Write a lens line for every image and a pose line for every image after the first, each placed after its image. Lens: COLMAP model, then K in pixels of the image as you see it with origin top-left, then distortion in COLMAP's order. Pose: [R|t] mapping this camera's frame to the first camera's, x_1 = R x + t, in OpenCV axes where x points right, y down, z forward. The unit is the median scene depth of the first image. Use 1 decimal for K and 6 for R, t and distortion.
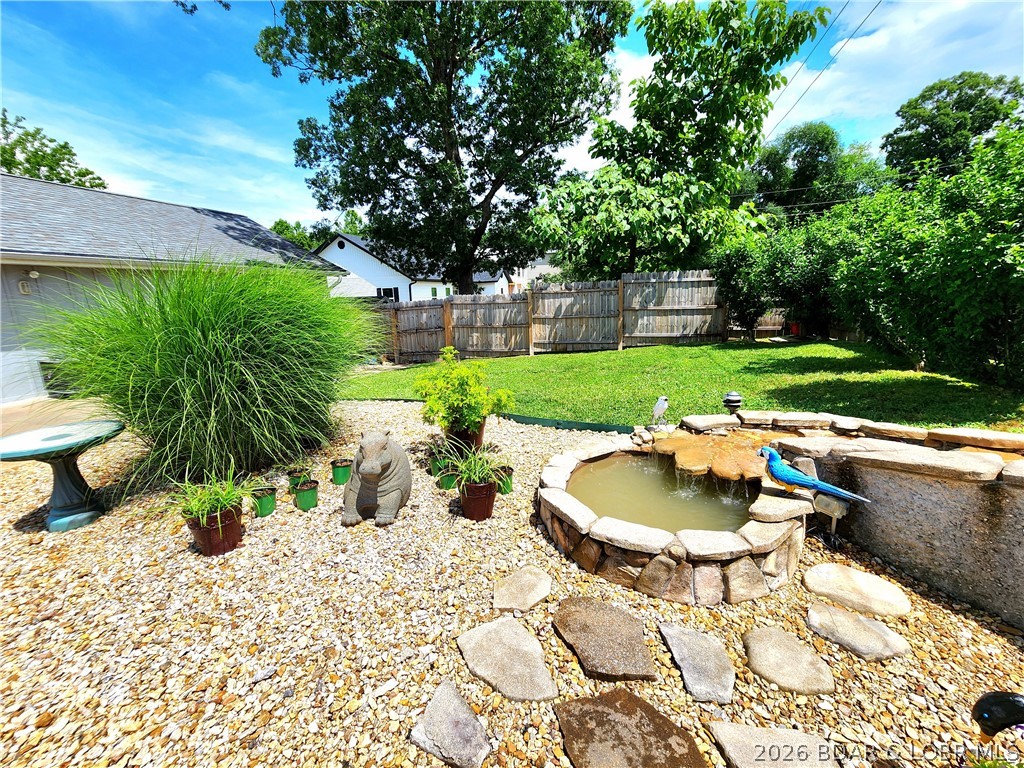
lens RADIAL K [[418.5, 0, 520.5], [0, 418.5, 381.1], [0, 0, 1]] dist [-0.000463, 0.000554]
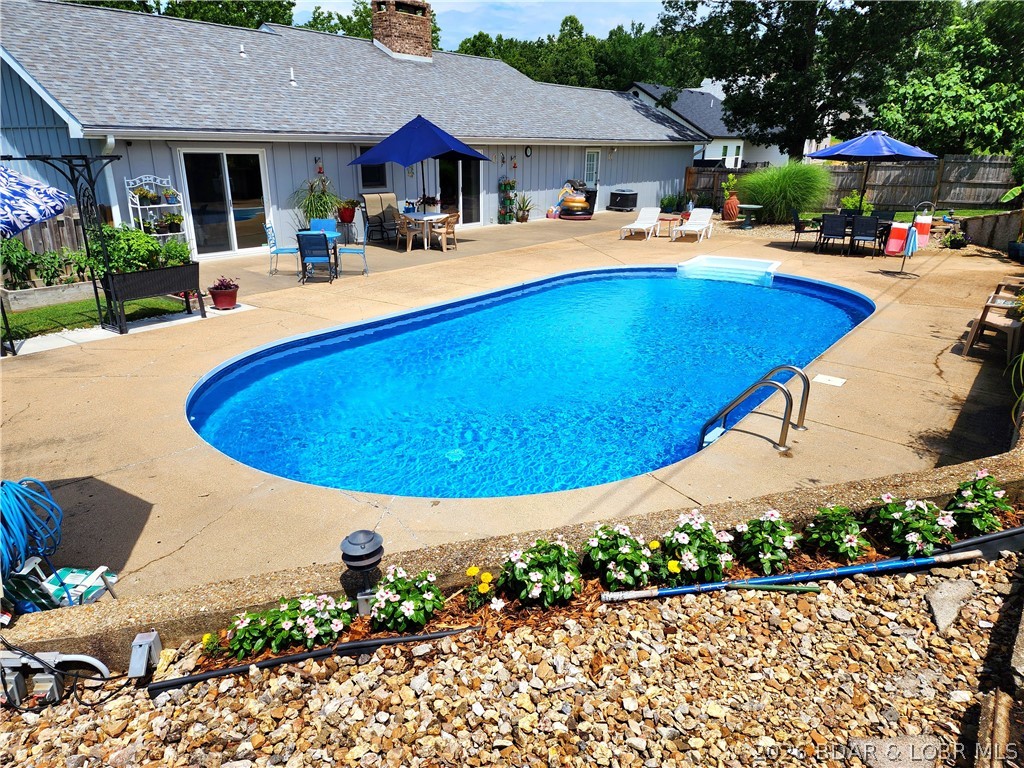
lens RADIAL K [[671.8, 0, 510.9], [0, 671.8, 381.4], [0, 0, 1]] dist [0.042390, -0.031252]
pose [[0.930900, 0.154731, -0.330883, -0.236445], [-0.107742, 0.981859, 0.156028, 0.287570], [0.349023, -0.109597, 0.930683, -1.709276]]
